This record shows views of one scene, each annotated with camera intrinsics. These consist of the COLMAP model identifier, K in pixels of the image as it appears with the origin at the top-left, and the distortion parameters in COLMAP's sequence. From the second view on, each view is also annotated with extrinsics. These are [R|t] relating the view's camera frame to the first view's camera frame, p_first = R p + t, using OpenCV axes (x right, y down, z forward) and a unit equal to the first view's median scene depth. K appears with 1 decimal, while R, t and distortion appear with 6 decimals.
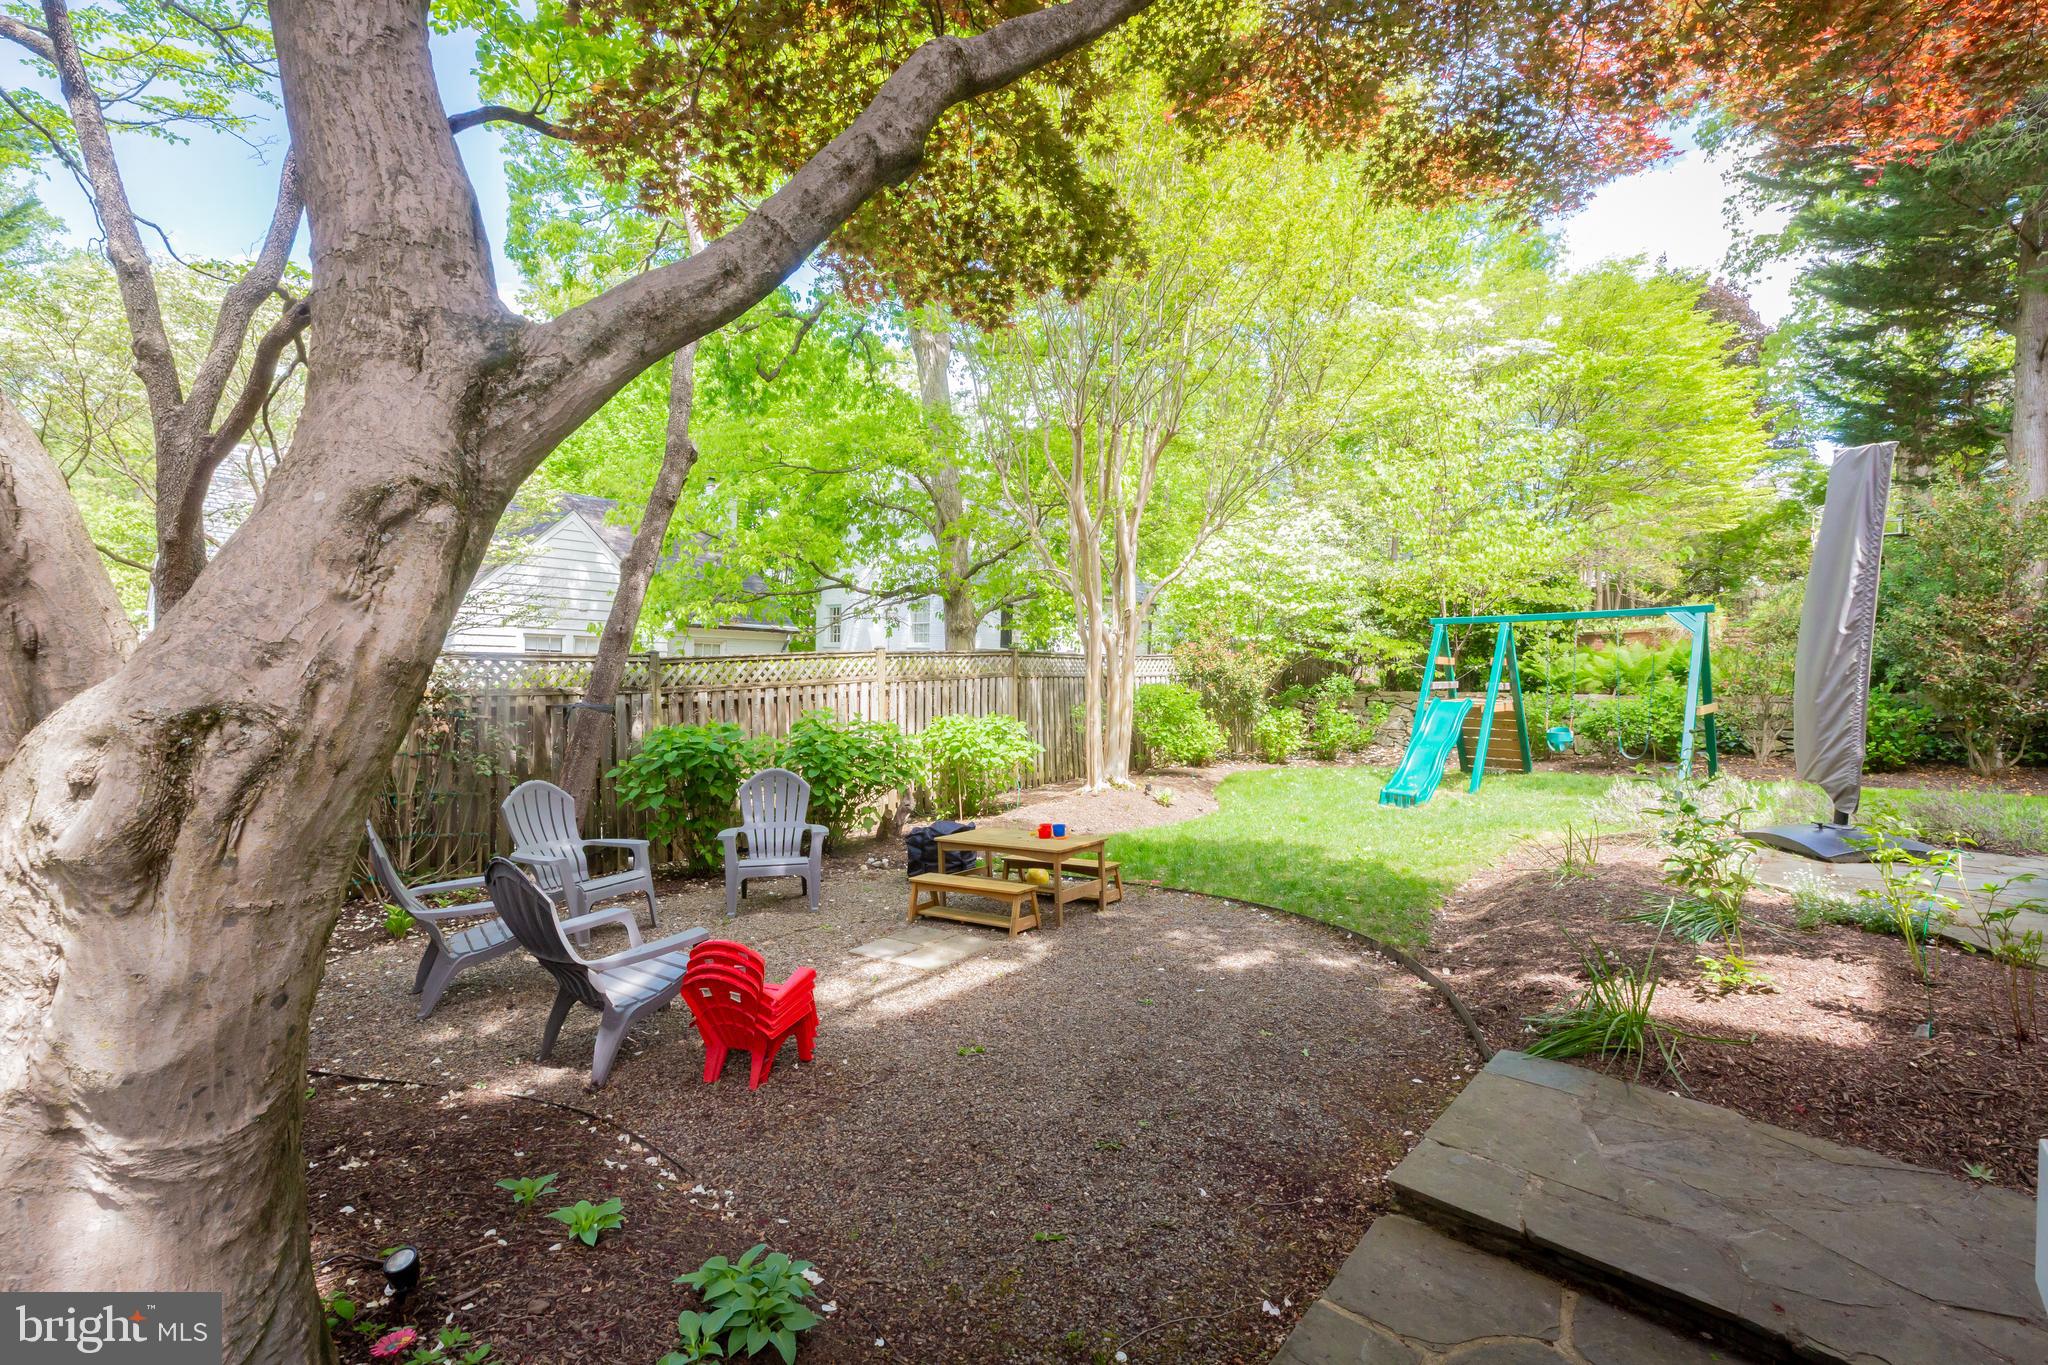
lens RADIAL K [[1035.4, 0, 1024.0], [0, 1035.4, 682.5], [0, 0, 1]] dist [-0.018226, -0.000162]
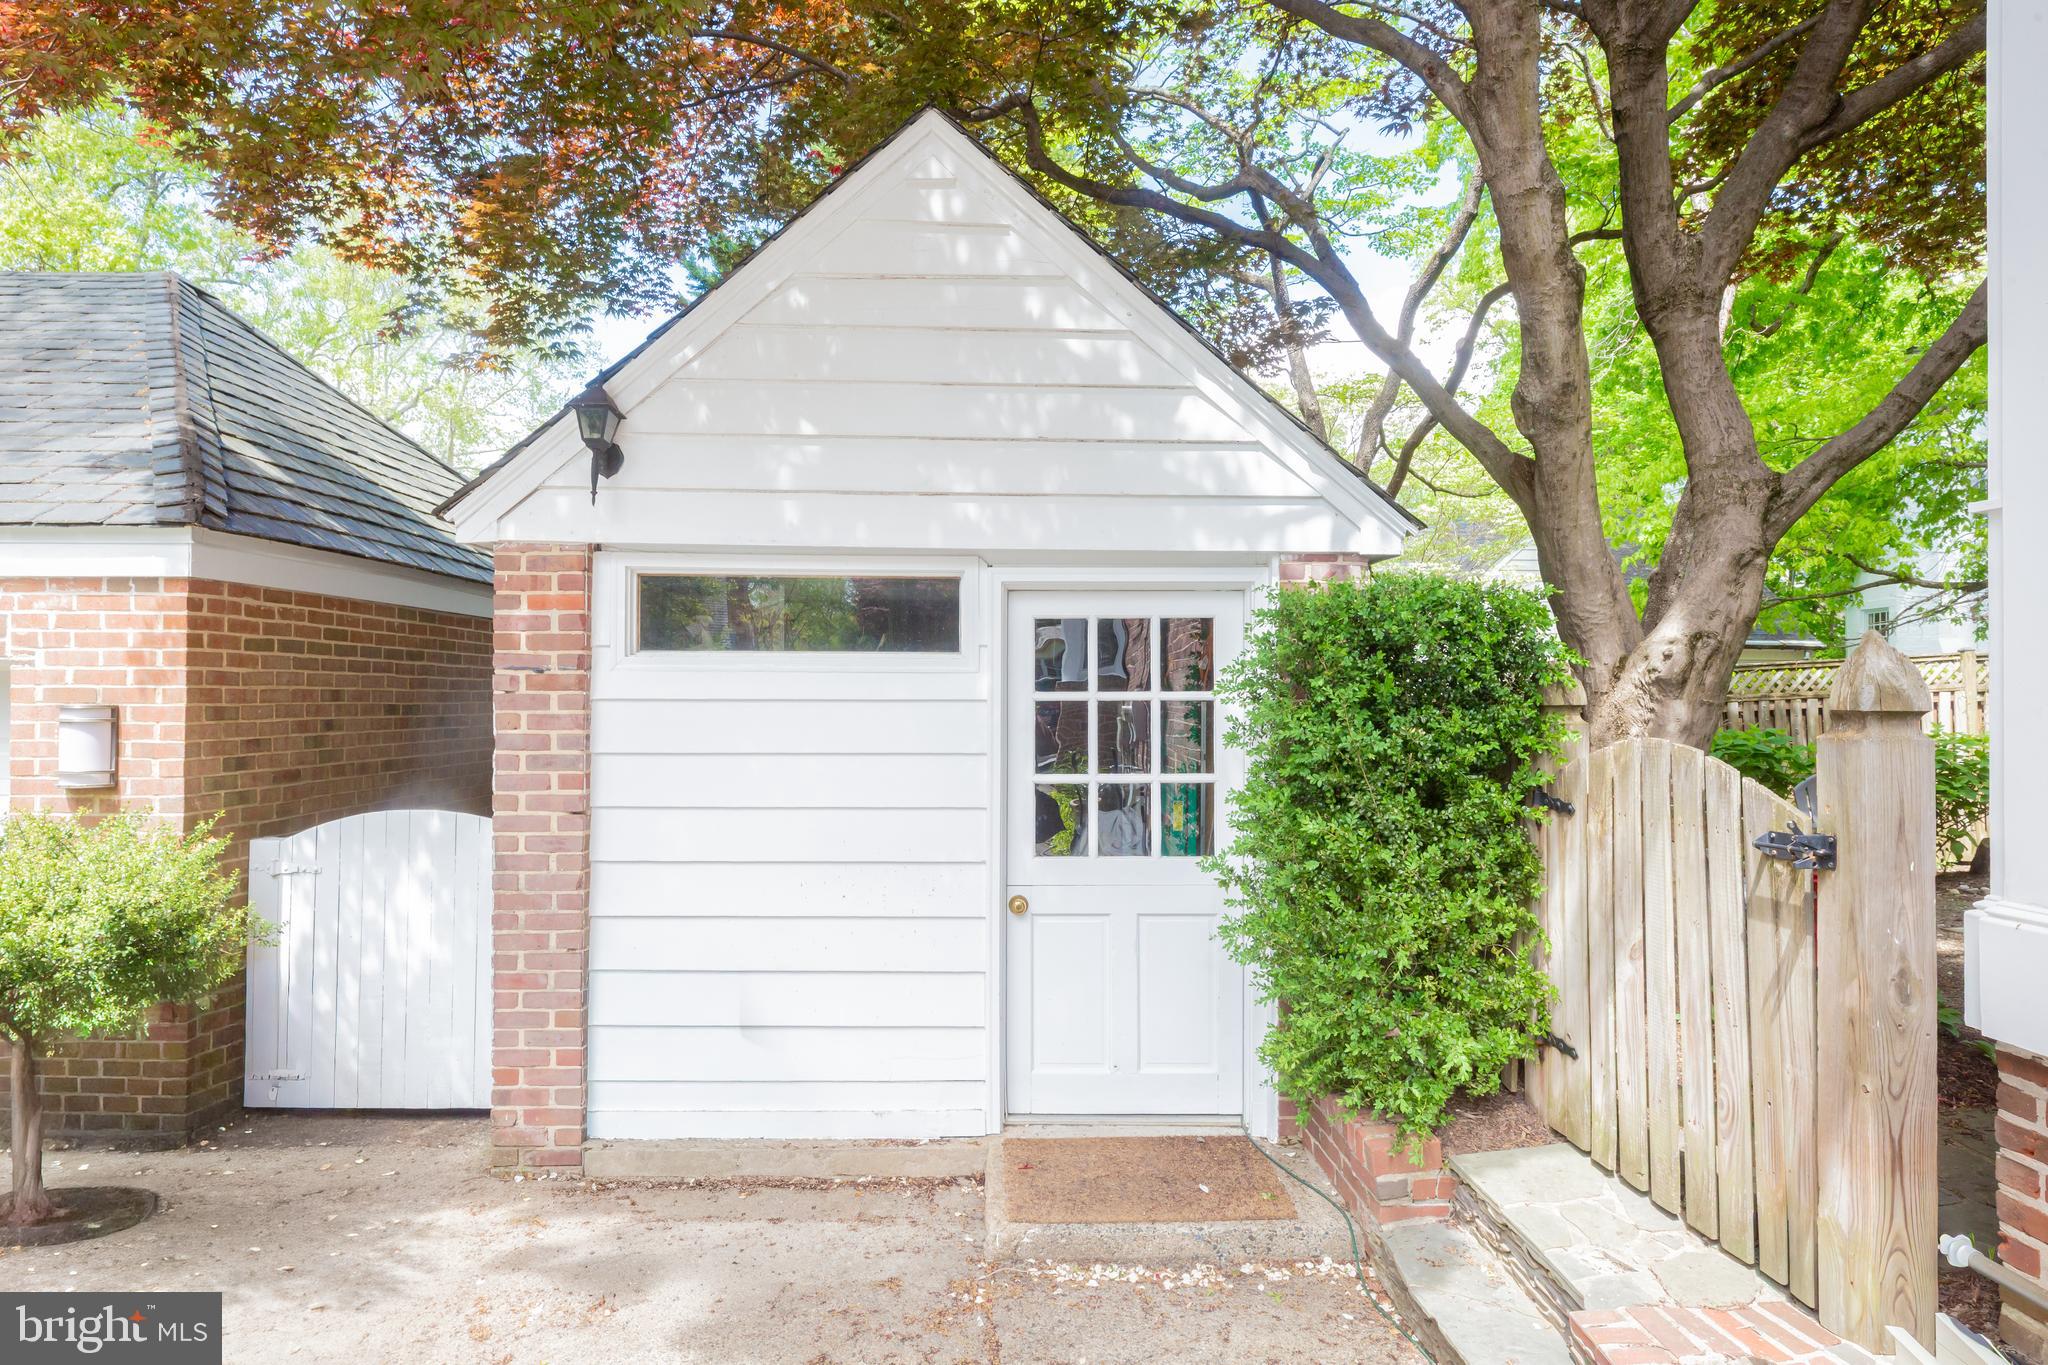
lens RADIAL K [[1130.2, 0, 1024.0], [0, 1130.2, 682.5], [0, 0, 1]] dist [0.002126, 0.000349]
pose [[0.673819, -0.031515, -0.738224, 0.237668], [0.009759, 0.999382, -0.033756, 0.190397], [0.738832, 0.015541, 0.673710, -1.958977]]
